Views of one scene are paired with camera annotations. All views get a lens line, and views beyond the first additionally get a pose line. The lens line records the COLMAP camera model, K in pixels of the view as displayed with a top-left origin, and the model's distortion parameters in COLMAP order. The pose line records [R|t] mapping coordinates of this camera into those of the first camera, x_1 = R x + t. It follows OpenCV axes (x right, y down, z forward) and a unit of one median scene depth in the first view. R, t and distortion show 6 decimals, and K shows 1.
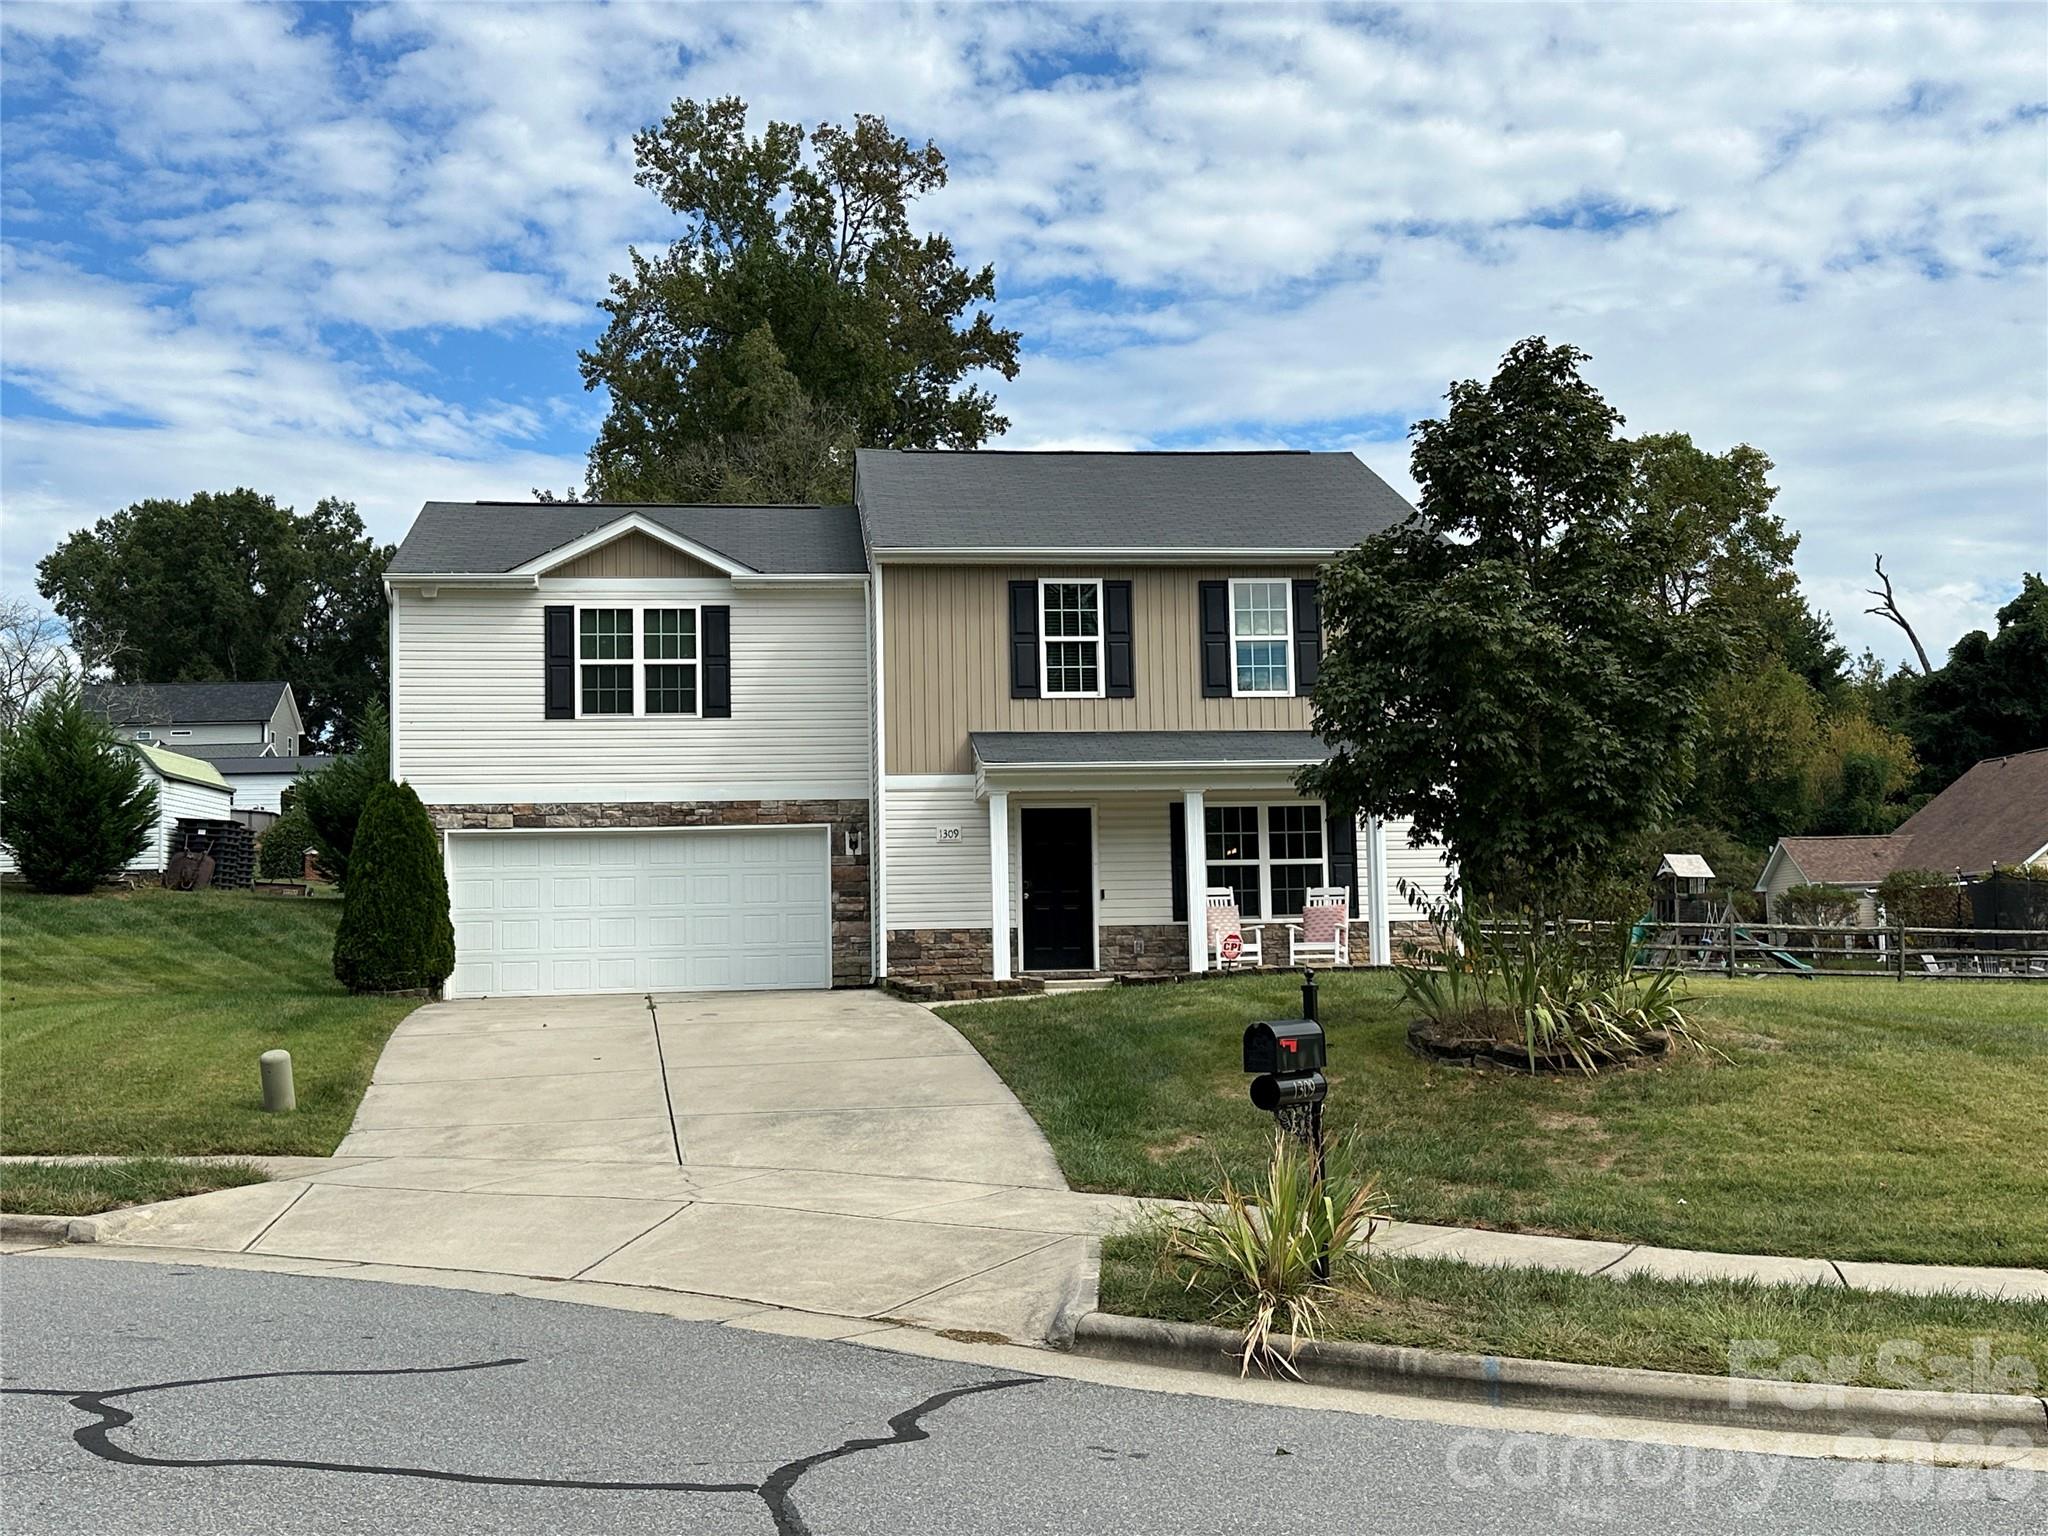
lens RADIAL K [[2145.1, 0, 1024.0], [0, 2145.1, 768.0], [0, 0, 1]] dist [0.179492, -0.373129]
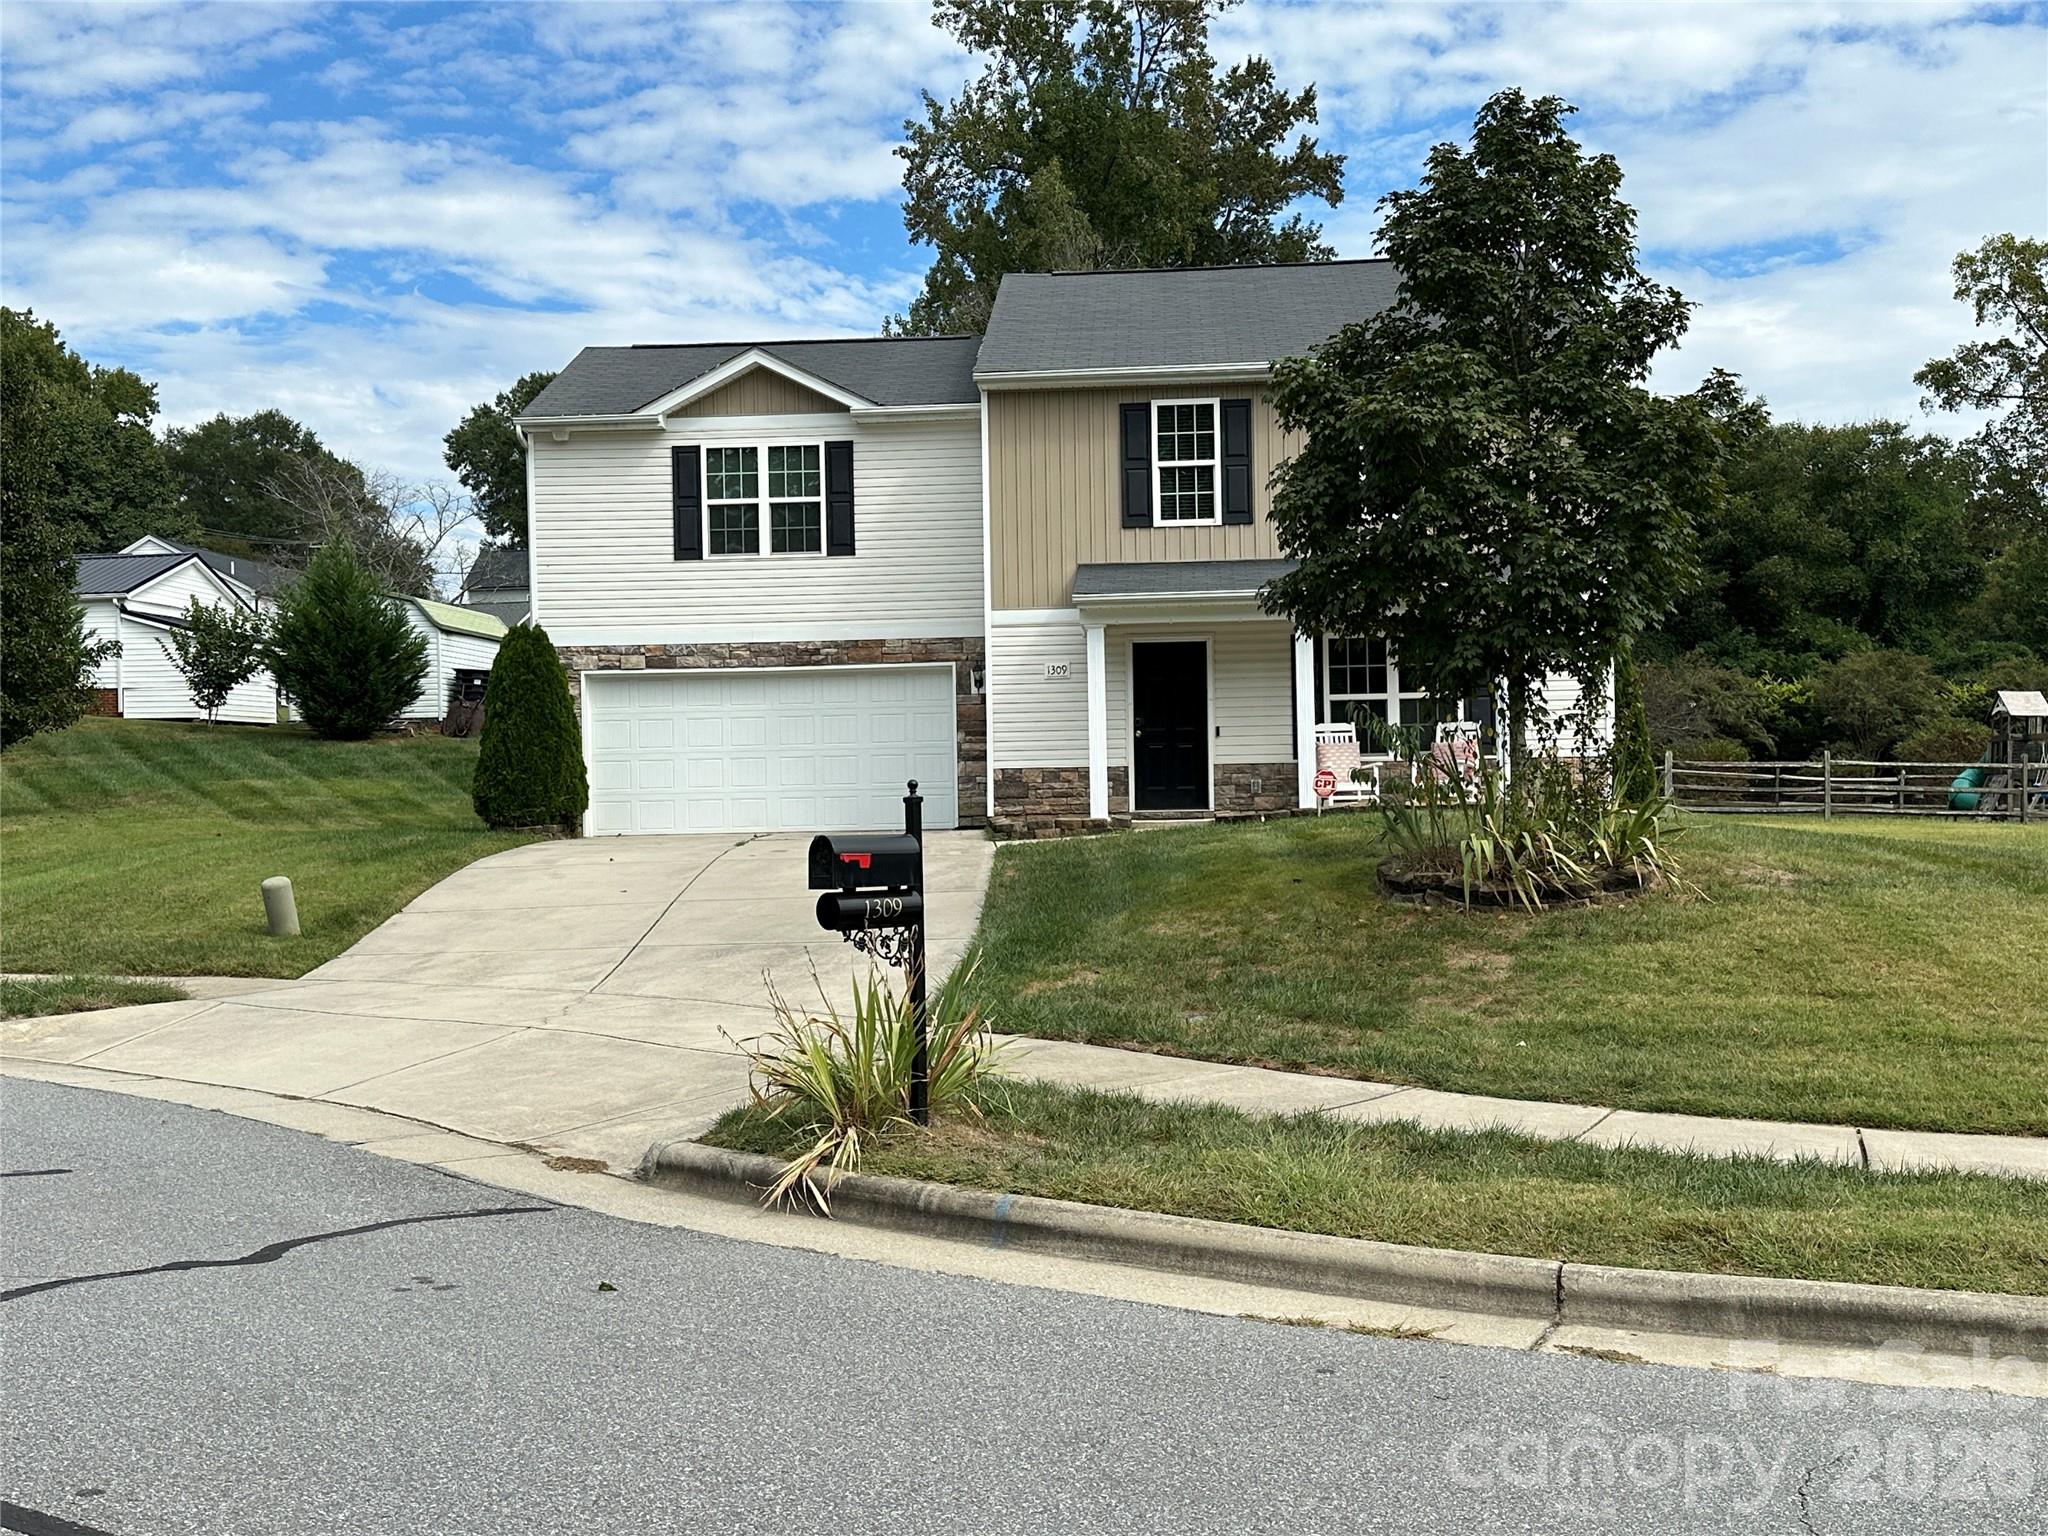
lens RADIAL K [[2145.1, 0, 1024.0], [0, 2145.1, 768.0], [0, 0, 1]] dist [0.179492, -0.373129]
pose [[0.981801, -0.002704, -0.189896, 0.128011], [0.015370, 0.997750, 0.065261, 0.010739], [0.189292, -0.066992, 0.979633, 0.041895]]
